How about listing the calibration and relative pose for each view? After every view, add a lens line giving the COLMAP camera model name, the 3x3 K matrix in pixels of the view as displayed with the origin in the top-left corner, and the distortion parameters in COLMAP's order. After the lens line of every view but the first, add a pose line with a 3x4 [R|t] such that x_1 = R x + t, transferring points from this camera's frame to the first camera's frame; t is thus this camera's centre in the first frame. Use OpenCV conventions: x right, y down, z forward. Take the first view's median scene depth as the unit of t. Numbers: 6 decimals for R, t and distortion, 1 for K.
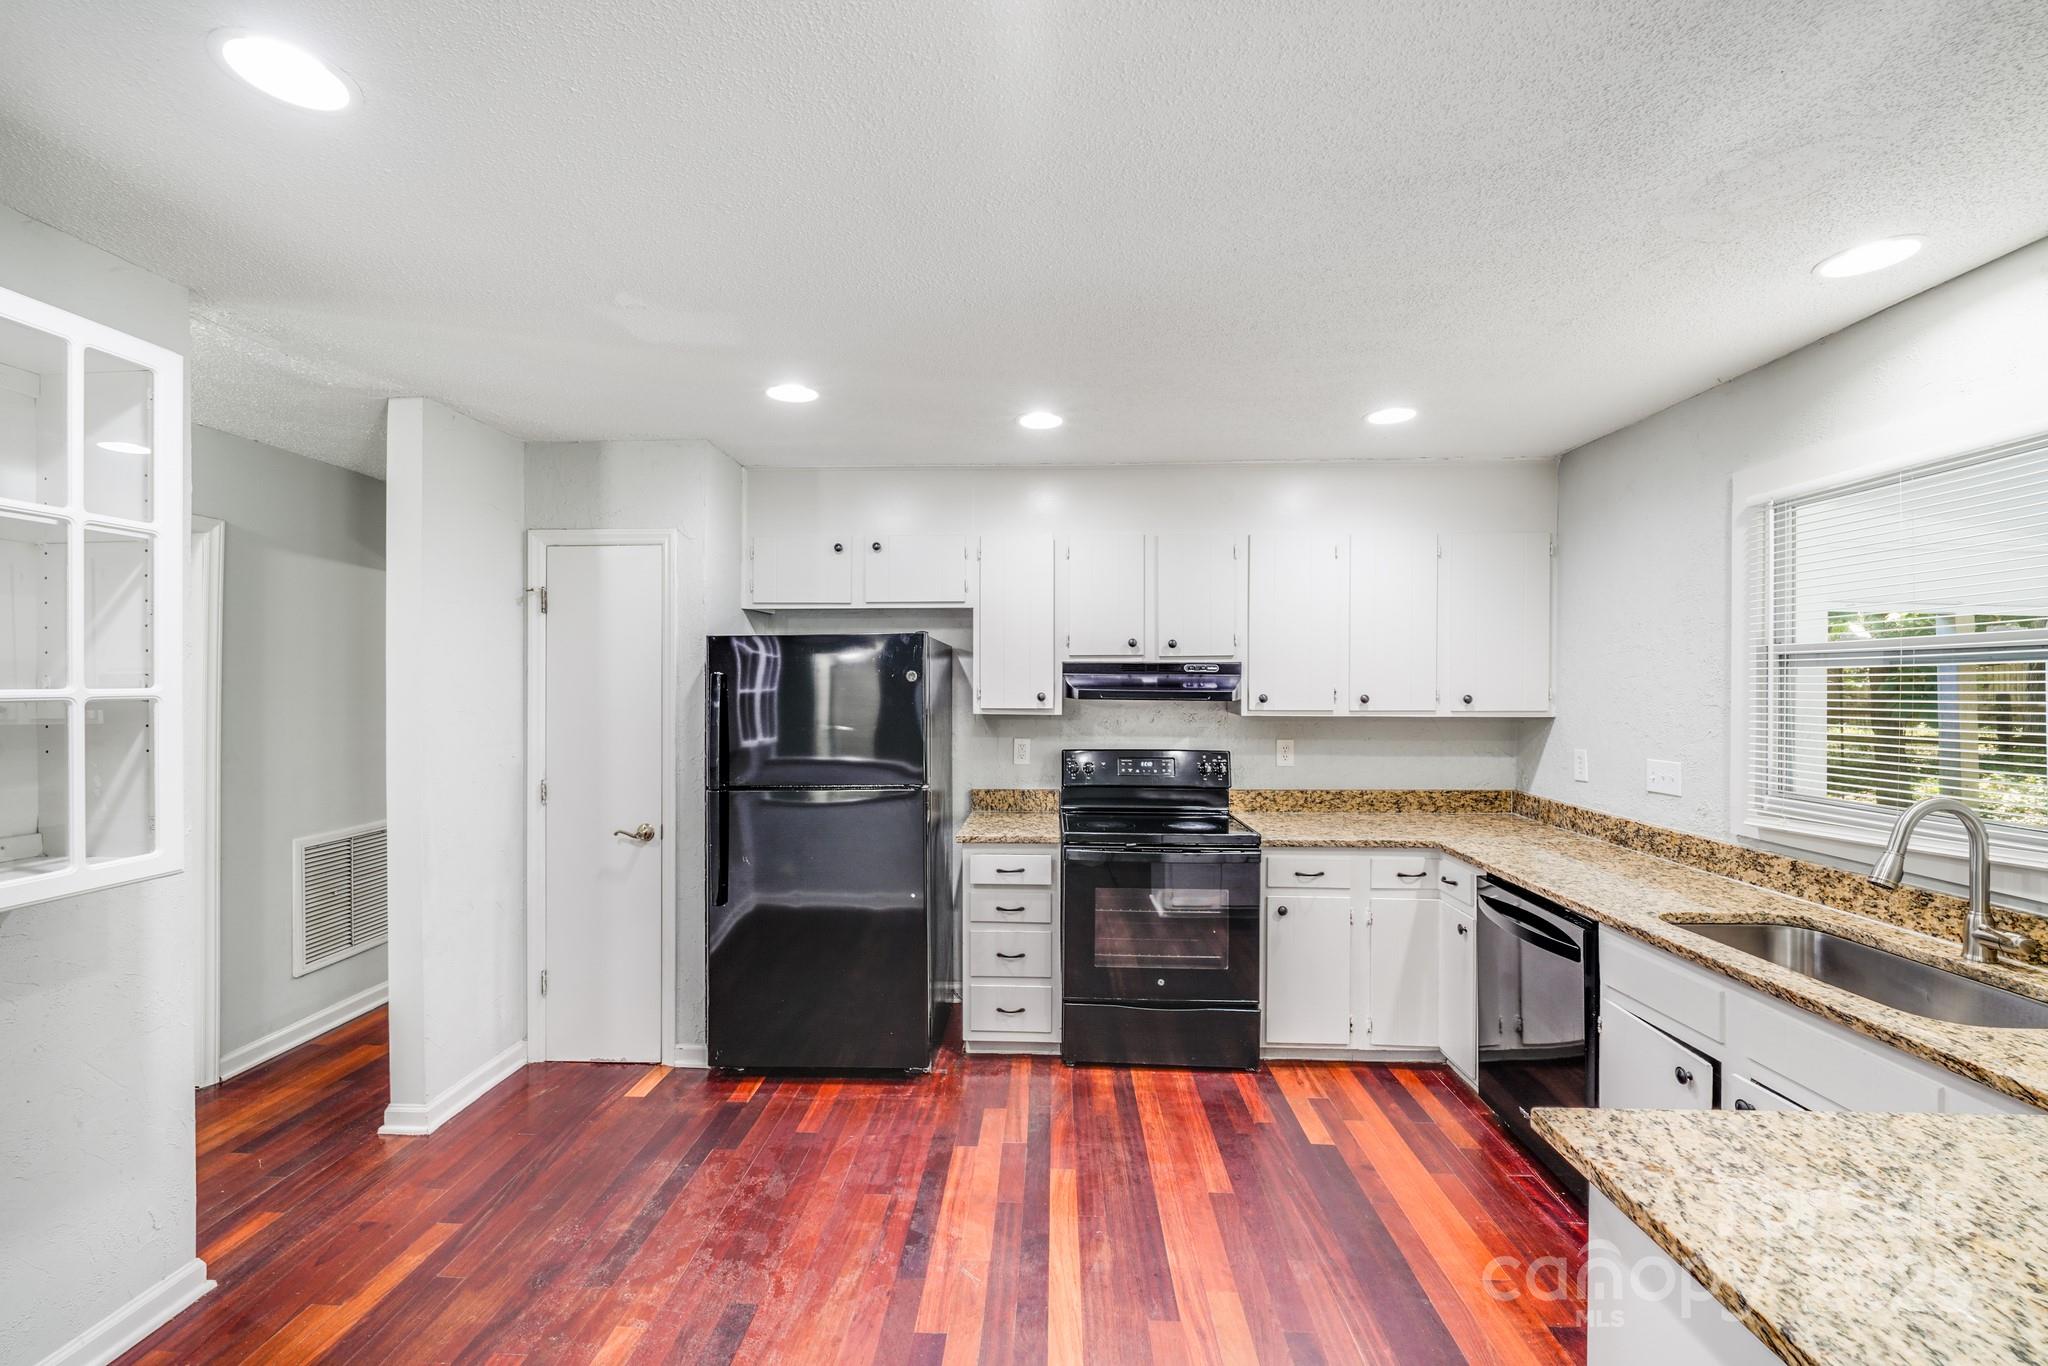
lens RADIAL K [[840.7, 0, 1004.9], [0, 840.7, 687.0], [0, 0, 1]] dist [-0.000514, -0.004605]
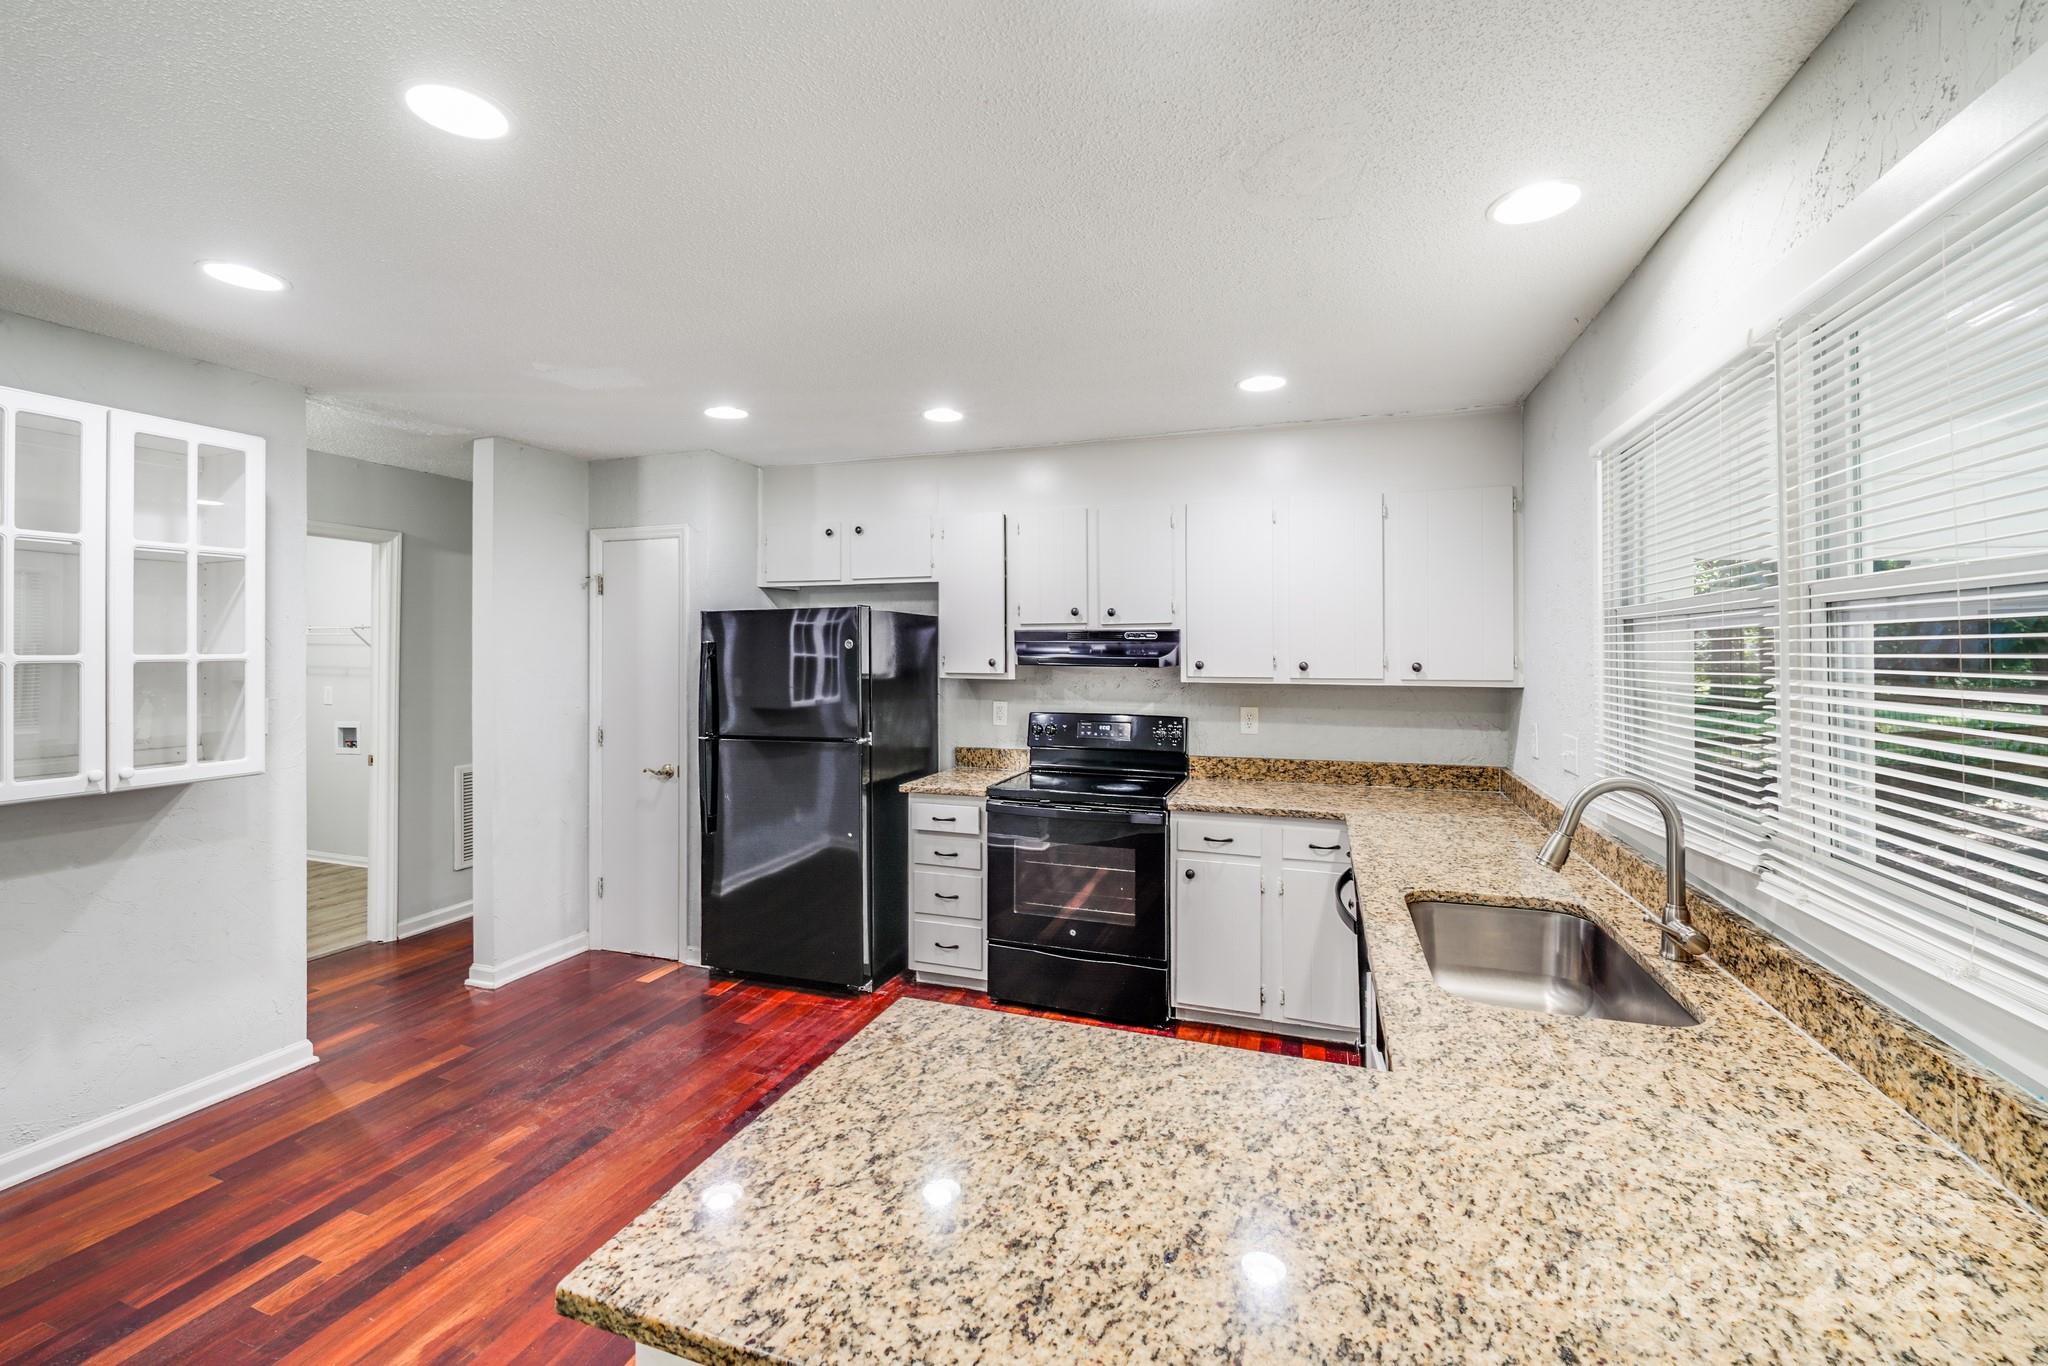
lens RADIAL K [[855.4, 0, 1000.4], [0, 855.4, 645.8], [0, 0, 1]] dist [0.000729, -0.005539]
pose [[0.956509, -0.001068, -0.291702, 0.405050], [-0.000989, 0.999976, -0.006907, -0.002647], [0.291702, 0.006895, 0.956484, -0.058716]]
